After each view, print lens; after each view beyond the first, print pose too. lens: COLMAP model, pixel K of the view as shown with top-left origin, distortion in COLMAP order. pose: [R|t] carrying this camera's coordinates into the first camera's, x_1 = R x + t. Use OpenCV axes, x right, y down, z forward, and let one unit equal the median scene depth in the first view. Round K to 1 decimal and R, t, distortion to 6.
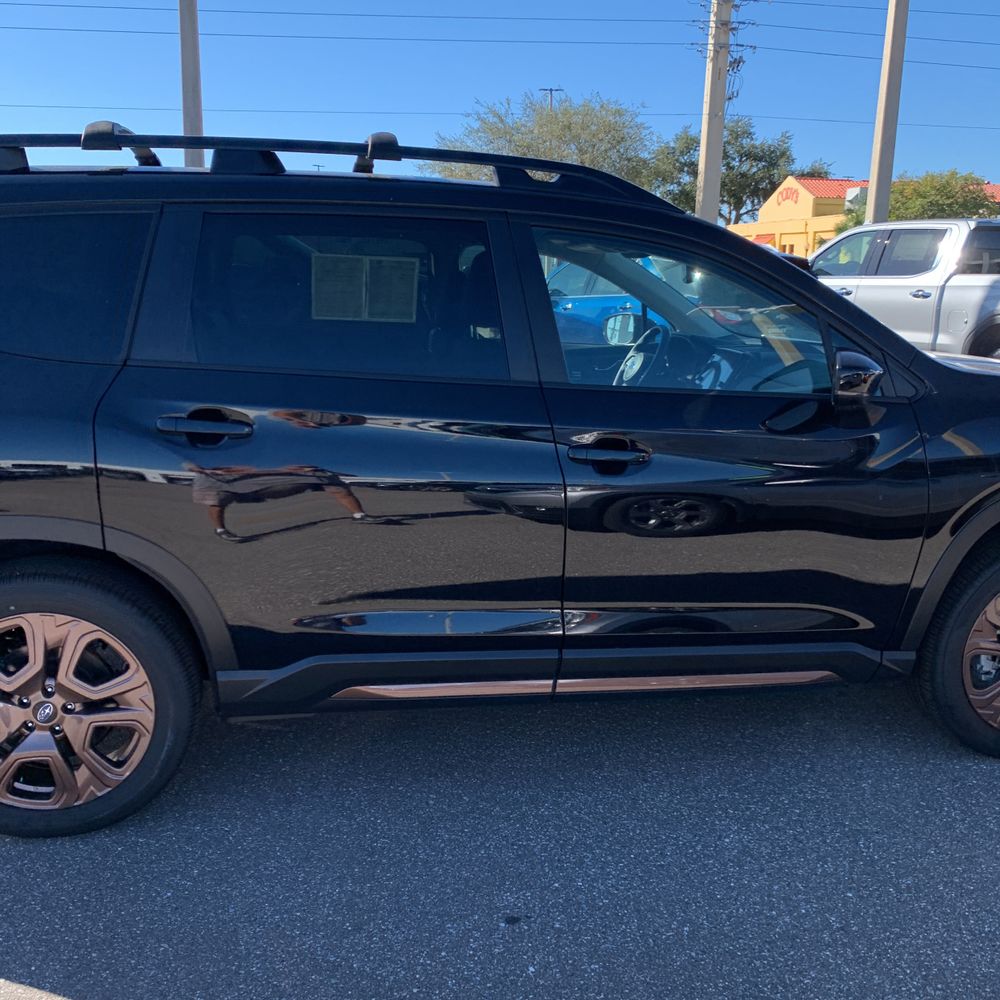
lens RADIAL K [[1012.1, 0, 485.9], [0, 1012.1, 500.7], [0, 0, 1]] dist [-0.000166, 0.004099]
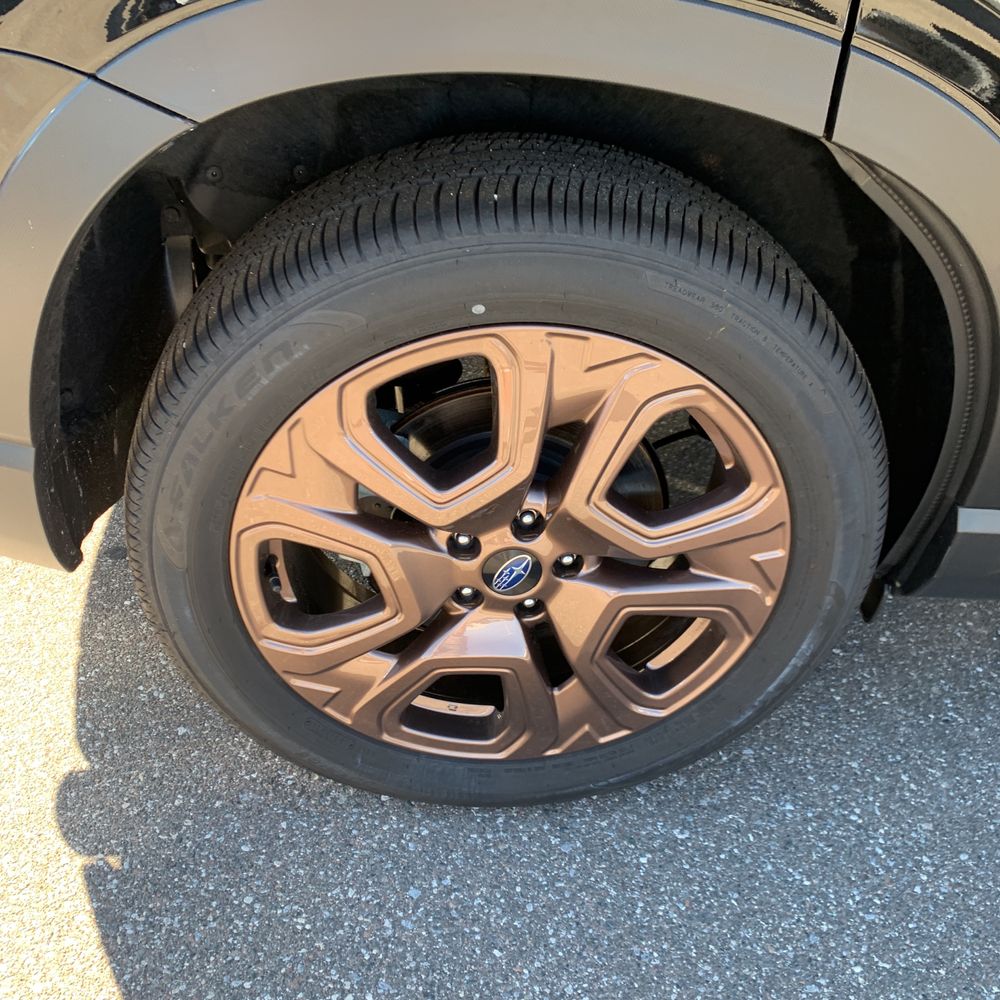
lens RADIAL K [[999.8, 0, 500.0], [0, 999.8, 500.0], [0, 0, 1]] dist [0.119022, -0.297471]
pose [[0.991647, 0.108391, -0.069910, -0.374014], [-0.073433, 0.920049, 0.384861, 0.033574], [0.106036, -0.376513, 0.920323, 0.592216]]
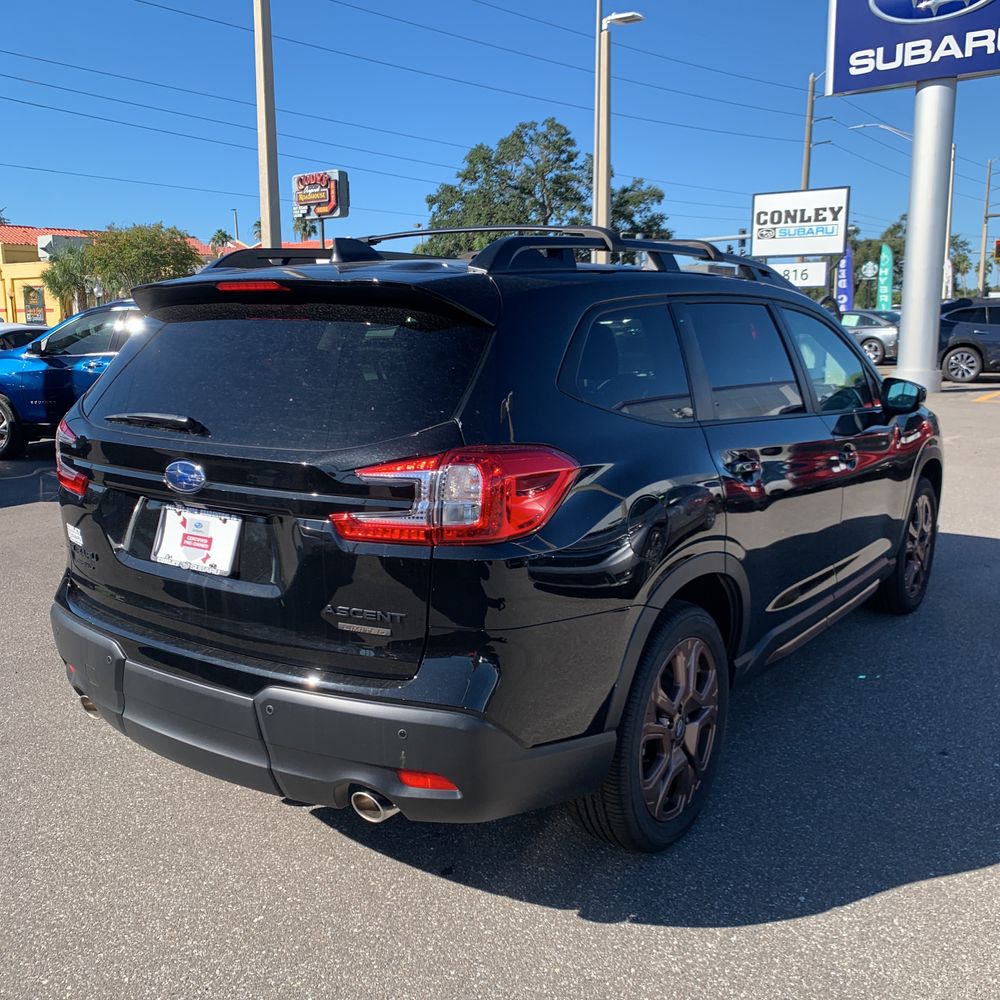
lens RADIAL K [[1012.1, 0, 485.9], [0, 1012.1, 500.7], [0, 0, 1]] dist [-0.000166, 0.004099]
pose [[0.711886, -0.142992, 0.687584, -1.216807], [0.172291, 0.984692, 0.026400, -0.105496], [-0.680834, 0.099671, 0.725625, 0.255028]]
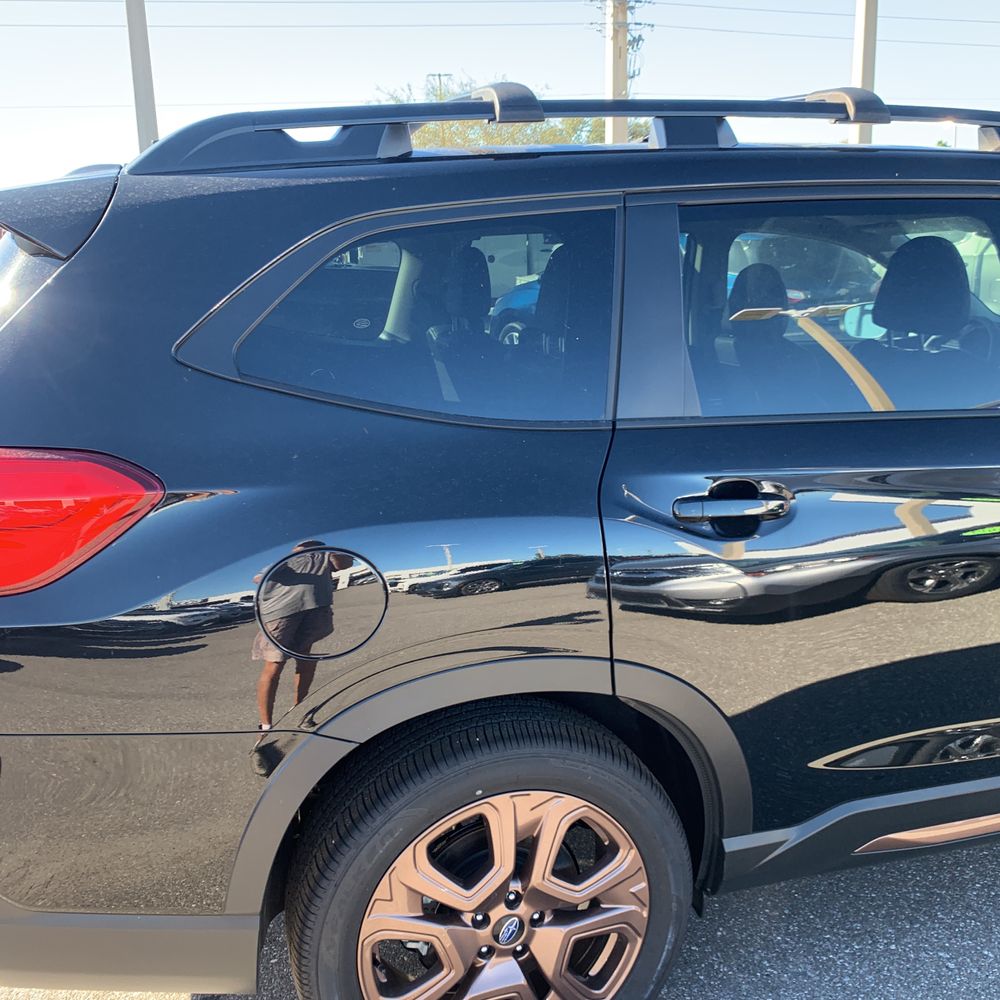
lens RADIAL K [[1013.6, 0, 498.9], [0, 1013.6, 484.2], [0, 0, 1]] dist [0.016140, -0.008801]
pose [[0.991016, -0.074418, 0.111127, -0.446413], [0.074845, 0.997195, 0.000328, -0.087555], [-0.110839, 0.007993, 0.993806, 0.273196]]
